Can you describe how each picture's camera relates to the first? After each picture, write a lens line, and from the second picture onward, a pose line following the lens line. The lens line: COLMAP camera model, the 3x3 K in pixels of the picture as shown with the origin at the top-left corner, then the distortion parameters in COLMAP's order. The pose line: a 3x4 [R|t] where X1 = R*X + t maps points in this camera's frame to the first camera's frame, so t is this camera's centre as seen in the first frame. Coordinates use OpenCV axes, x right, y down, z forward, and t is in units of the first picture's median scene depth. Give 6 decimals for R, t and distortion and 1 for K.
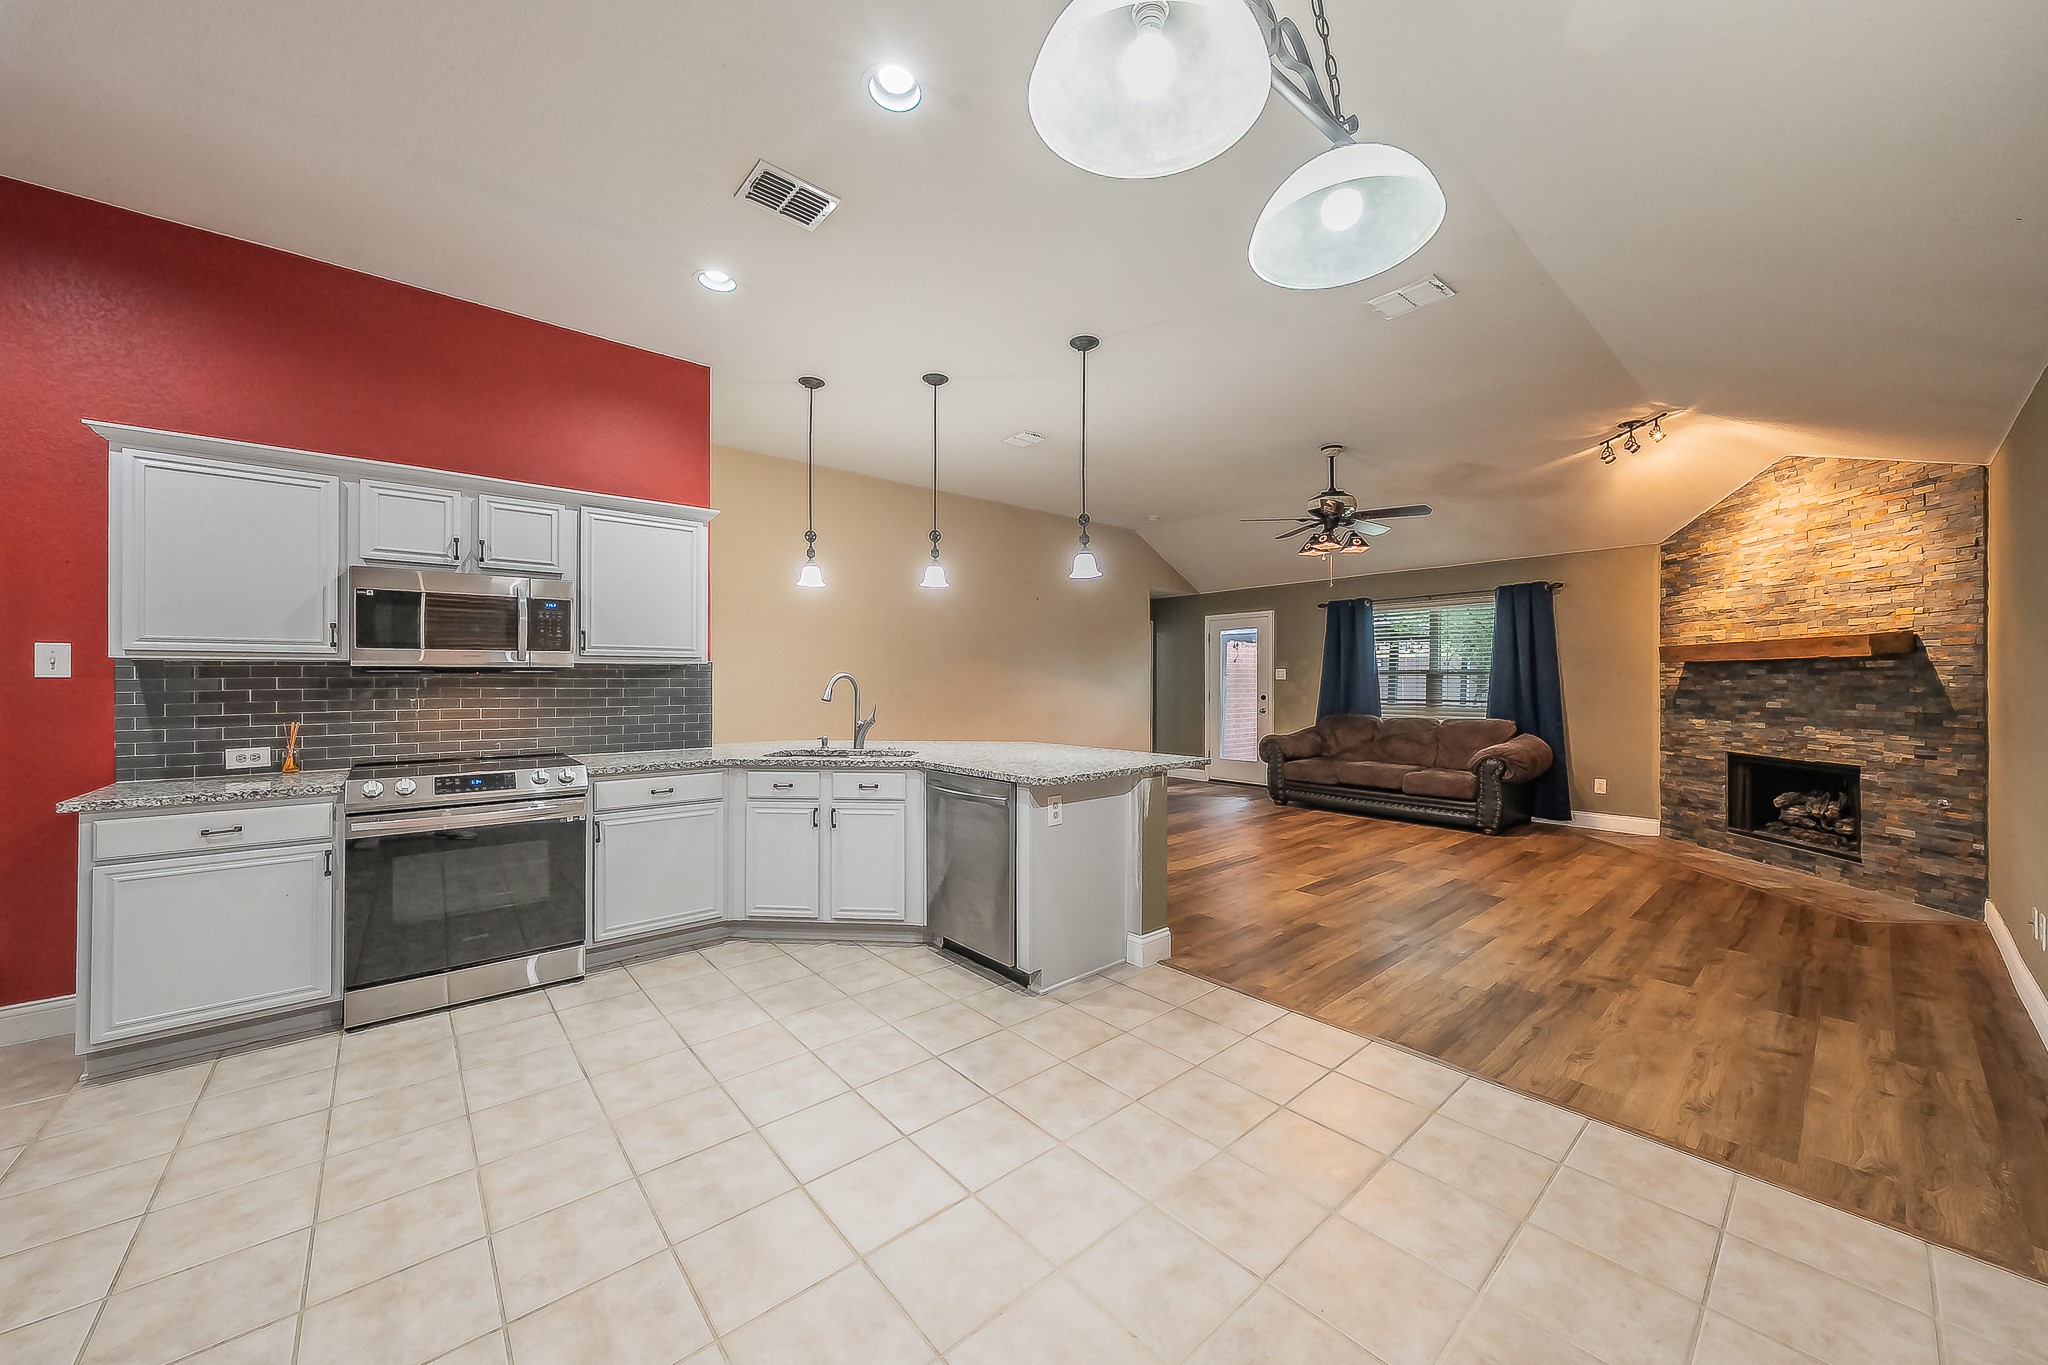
lens RADIAL K [[725.3, 0, 985.3], [0, 725.3, 668.3], [0, 0, 1]] dist [-0.001896, 0.000021]
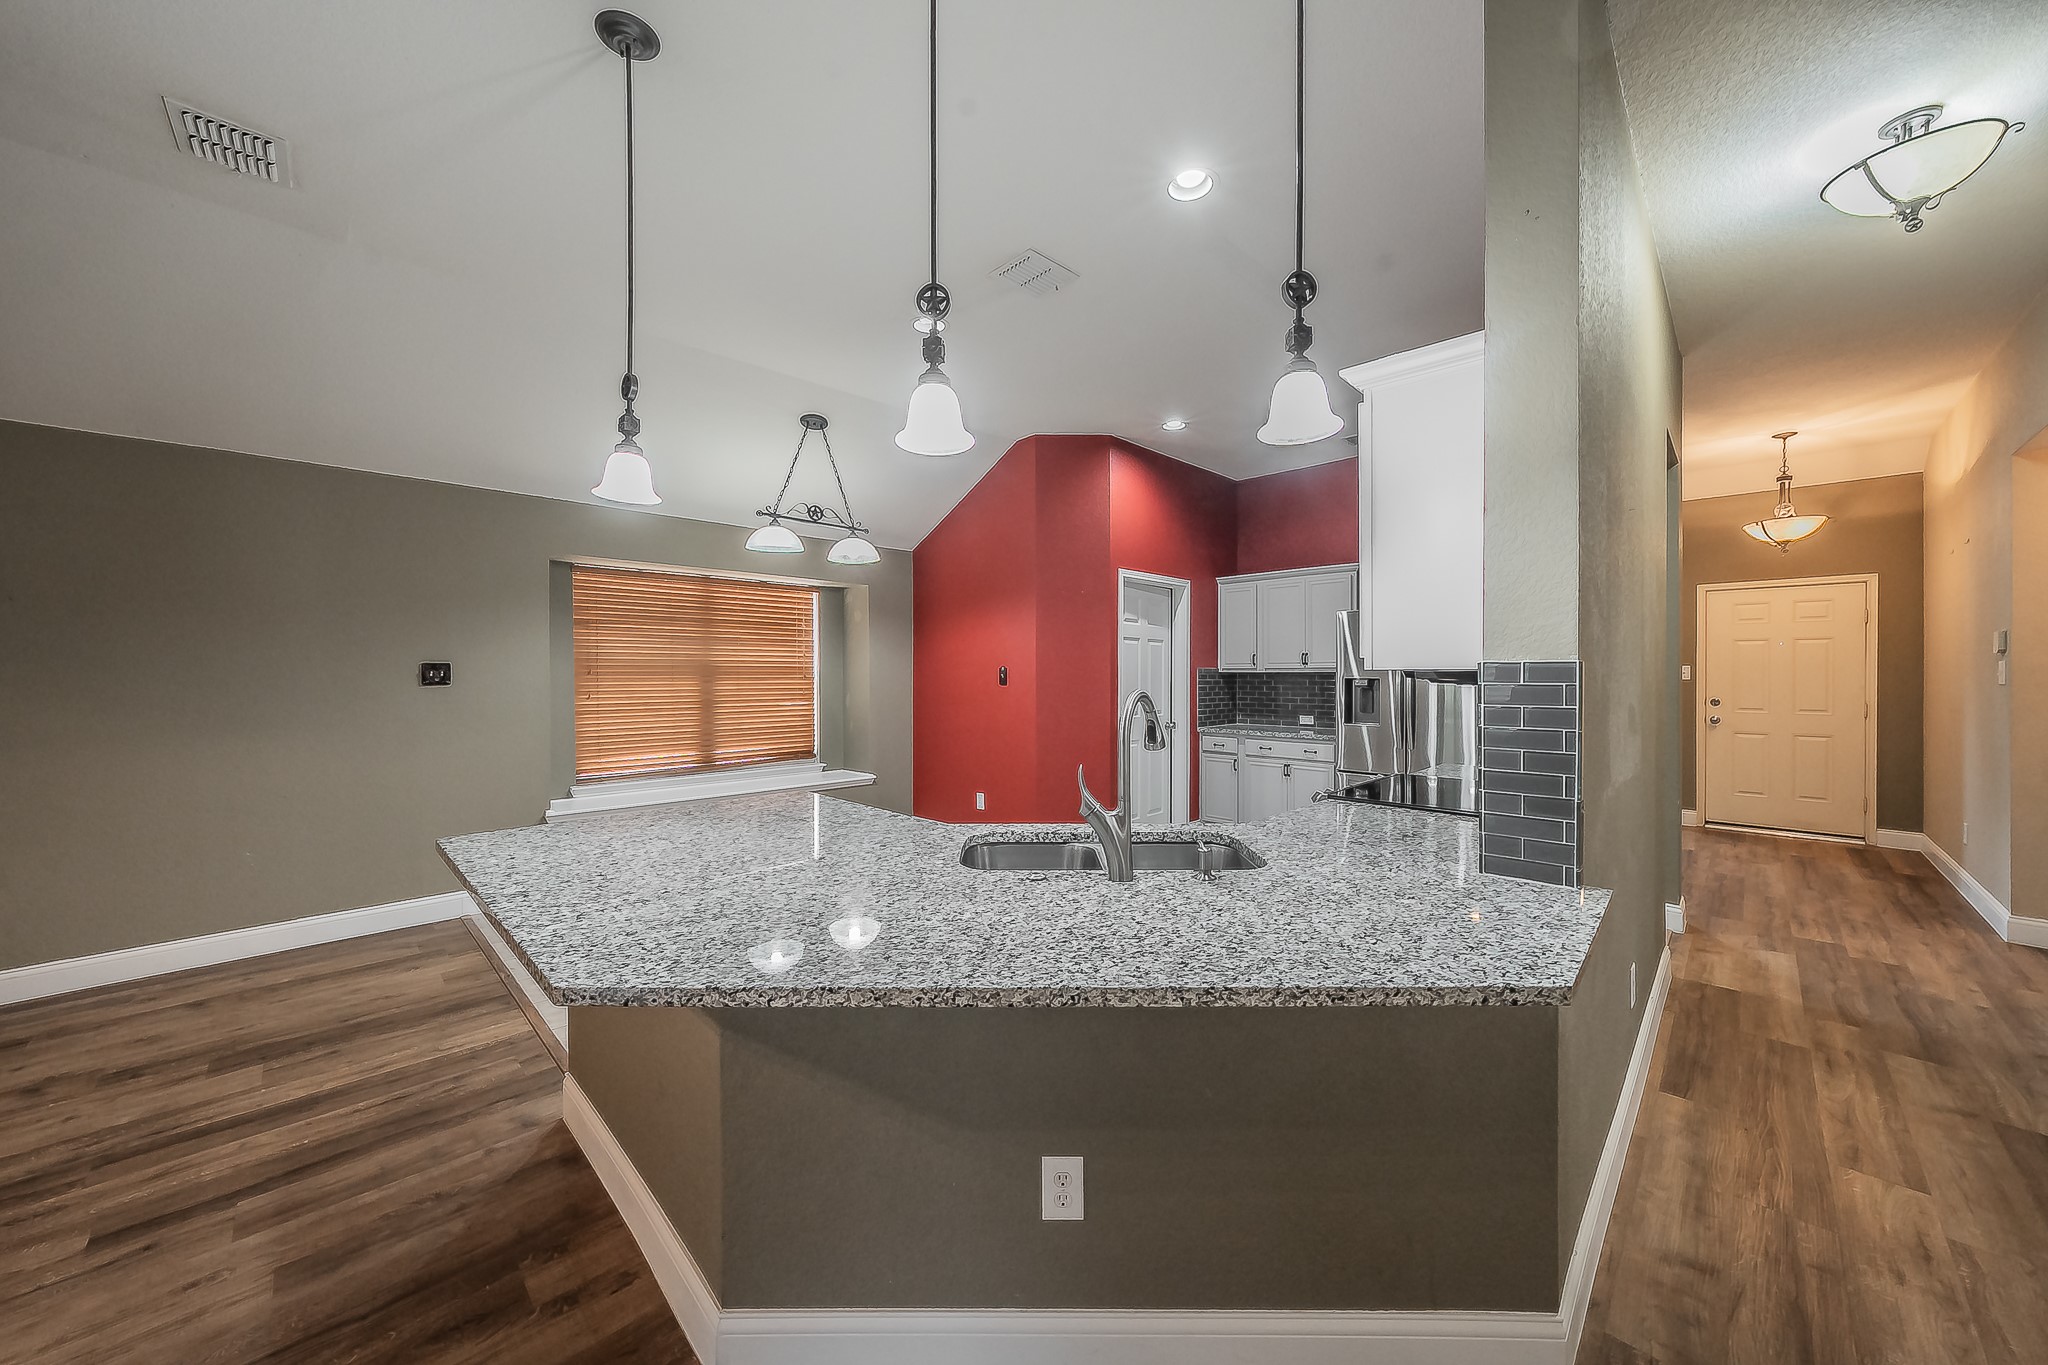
lens RADIAL K [[725.3, 0, 993.8], [0, 725.3, 680.0], [0, 0, 1]] dist [-0.001896, 0.000021]
pose [[-0.996027, 0.002006, -0.089031, -0.082401], [0.002537, 0.999980, -0.005854, 0.002379], [0.089018, -0.006057, -0.996012, 1.842388]]
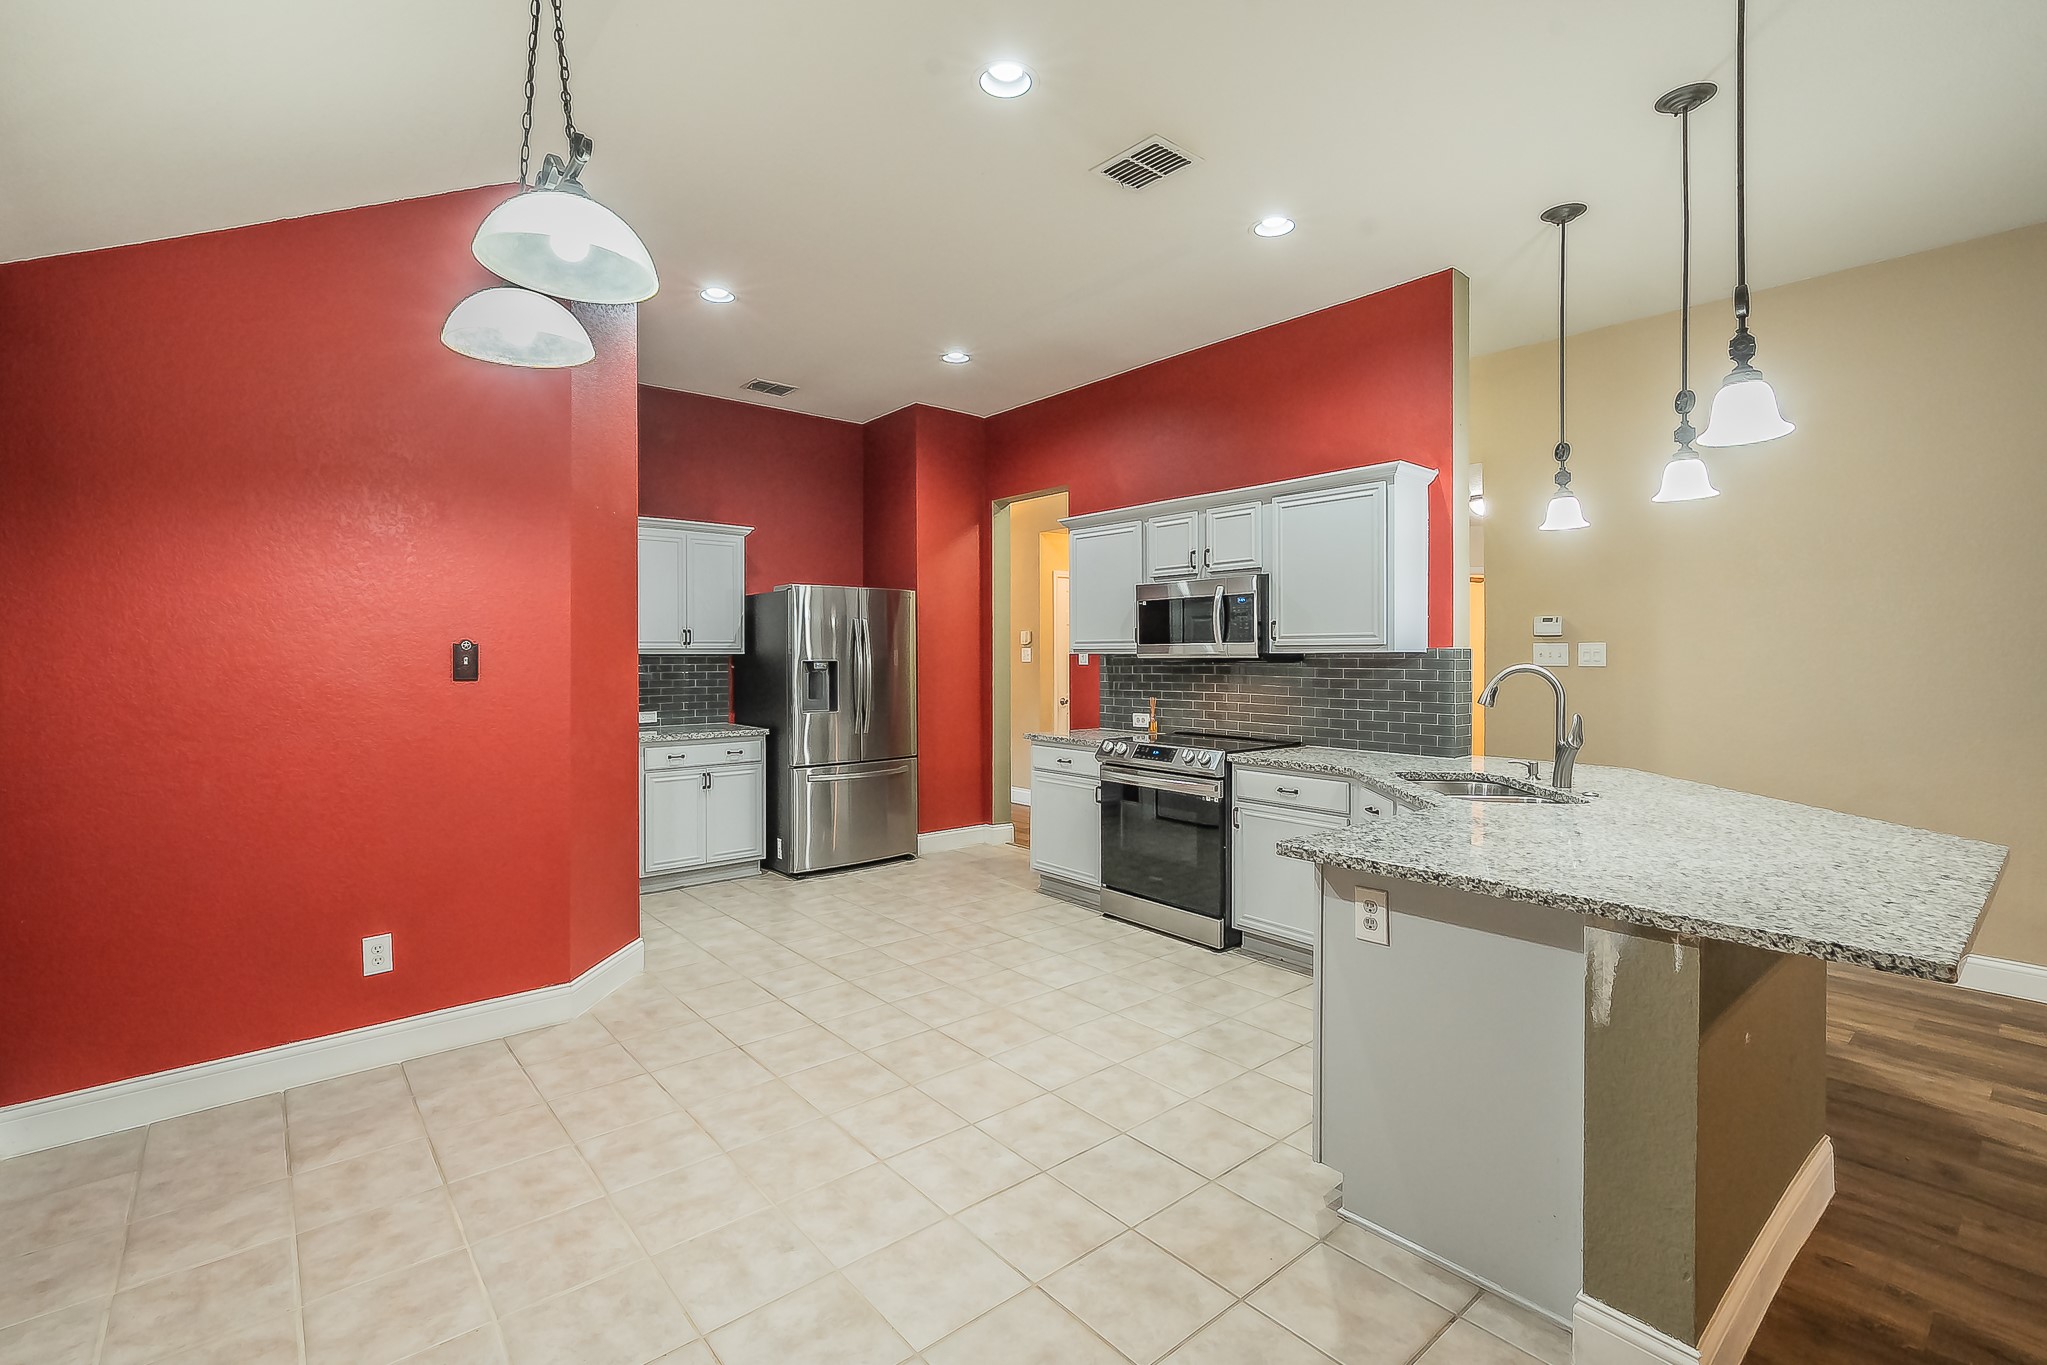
lens RADIAL K [[905.7, 0, 1025.7], [0, 905.7, 653.8], [0, 0, 1]] dist [0.002542, -0.000979]
pose [[0.019128, -0.002226, -0.999815, 0.776736], [0.017318, 0.999848, -0.001894, -0.011720], [0.999667, -0.017279, 0.019164, 0.700694]]
